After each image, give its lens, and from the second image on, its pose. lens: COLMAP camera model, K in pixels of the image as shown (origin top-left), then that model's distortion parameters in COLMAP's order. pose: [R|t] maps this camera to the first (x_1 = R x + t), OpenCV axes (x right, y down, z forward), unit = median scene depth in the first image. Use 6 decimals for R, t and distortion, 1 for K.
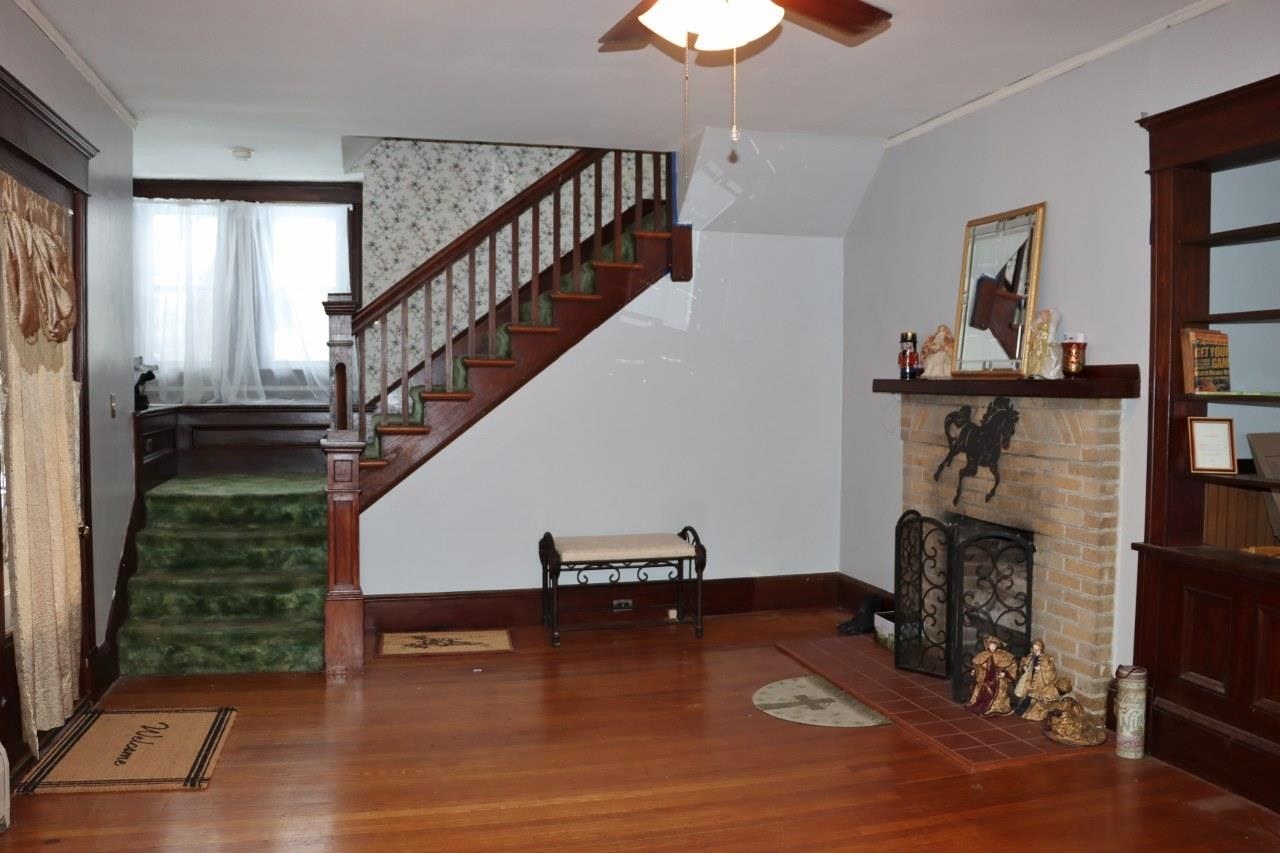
lens RADIAL K [[1073.9, 0, 634.3], [0, 1073.9, 428.3], [0, 0, 1]] dist [-0.163754, 0.149806]
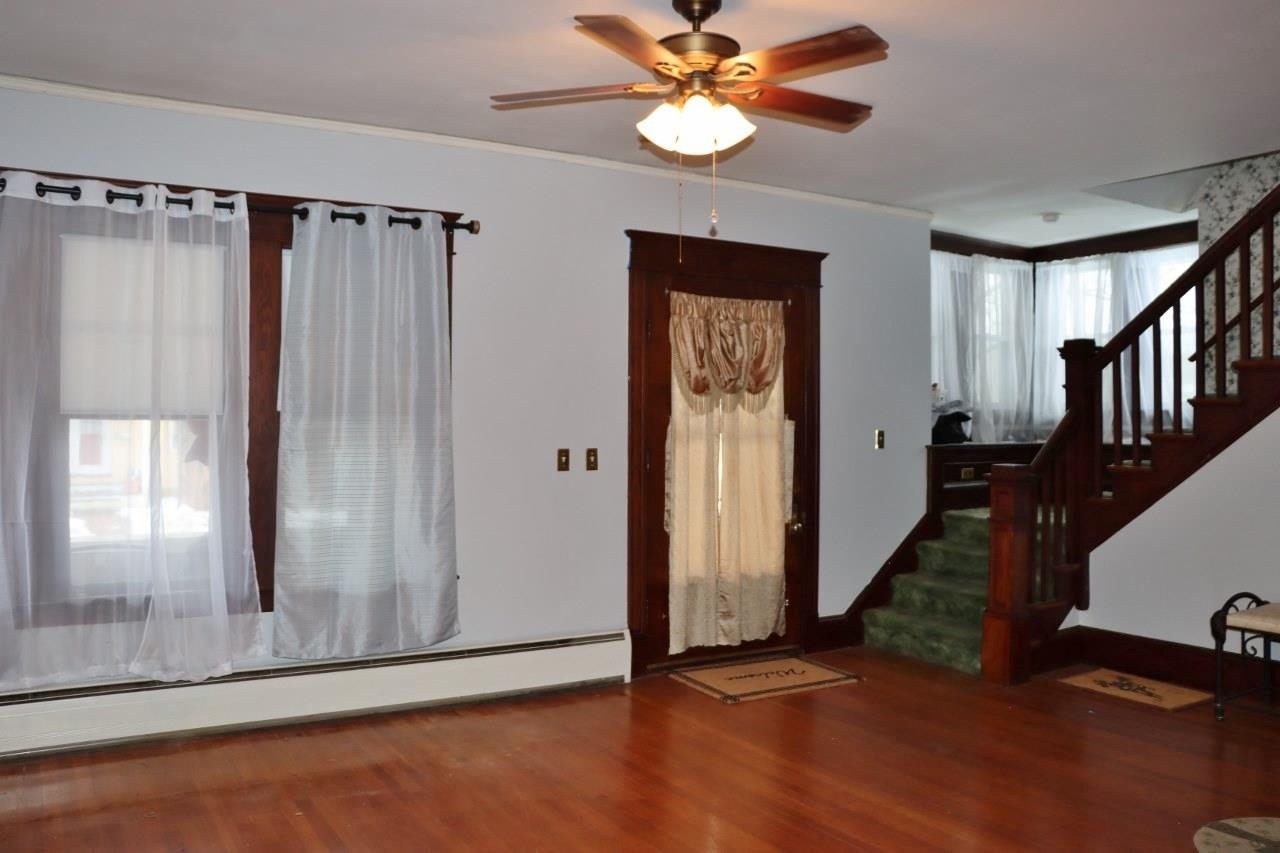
lens RADIAL K [[1073.9, 0, 650.3], [0, 1073.9, 426.8], [0, 0, 1]] dist [-0.163754, 0.149806]
pose [[0.294563, 0.005071, -0.955619, 0.668849], [-0.039793, 0.999184, -0.006964, -0.016333], [0.954803, 0.040078, 0.294524, 0.311460]]
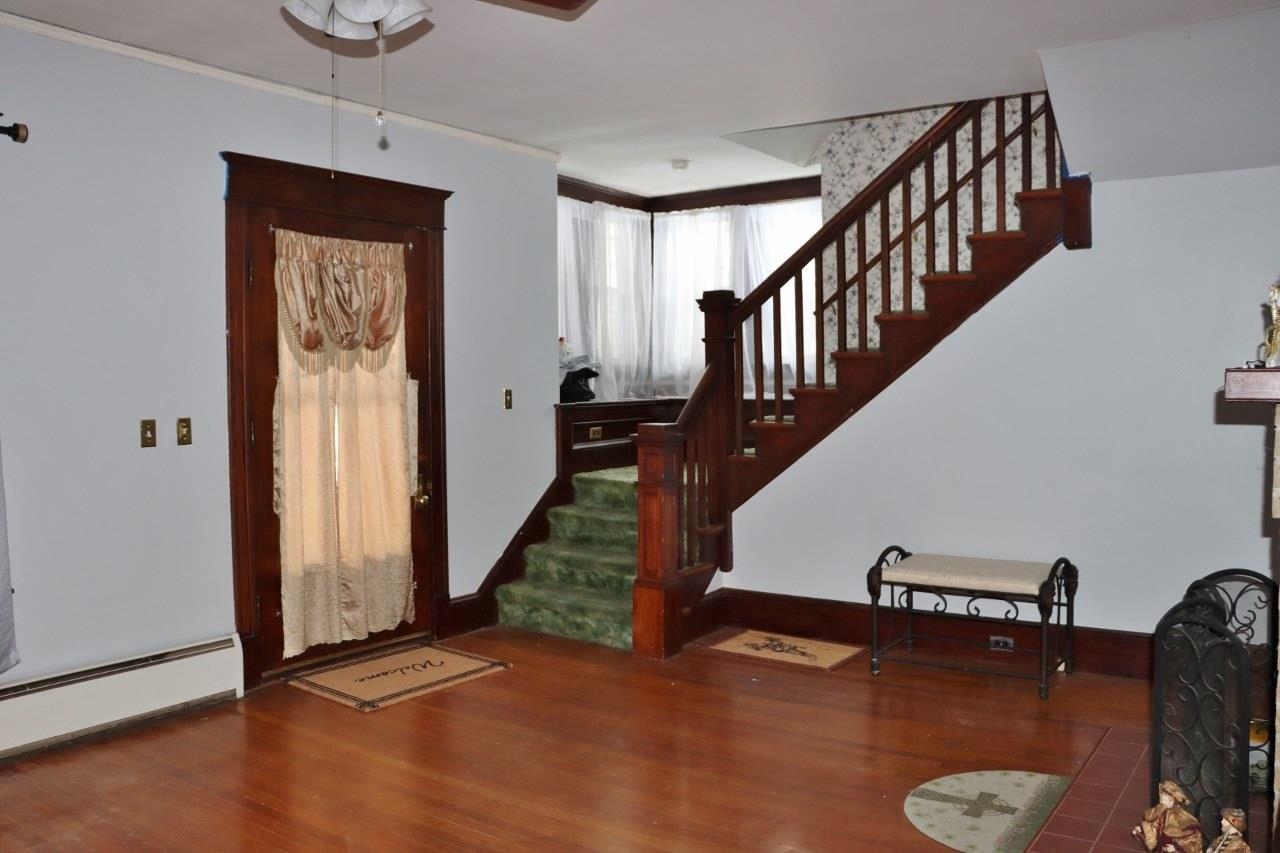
lens RADIAL K [[1073.9, 0, 640.7], [0, 1073.9, 422.1], [0, 0, 1]] dist [-0.163754, 0.149806]
pose [[0.642830, 0.026785, -0.765541, 0.519551], [-0.020500, 0.999632, 0.017761, -0.019594], [0.765735, 0.004276, 0.643142, 0.308285]]
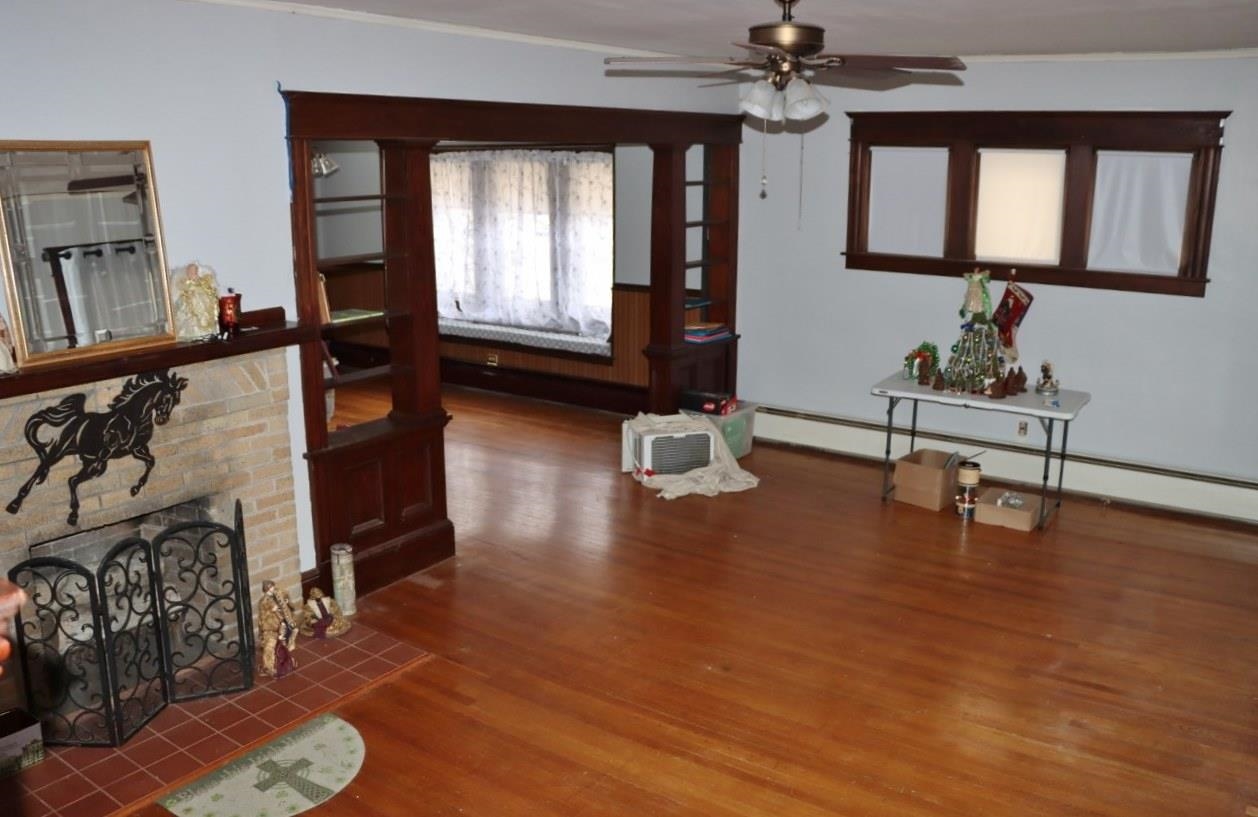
lens RADIAL K [[1066.0, 0, 631.2], [0, 1066.0, 399.7], [0, 0, 1]] dist [-0.013669, -0.003968]
pose [[-0.649672, -0.181032, 0.738345, -0.507006], [0.025673, 0.965454, 0.259306, -0.201772], [-0.759781, 0.187419, -0.622580, 1.141751]]
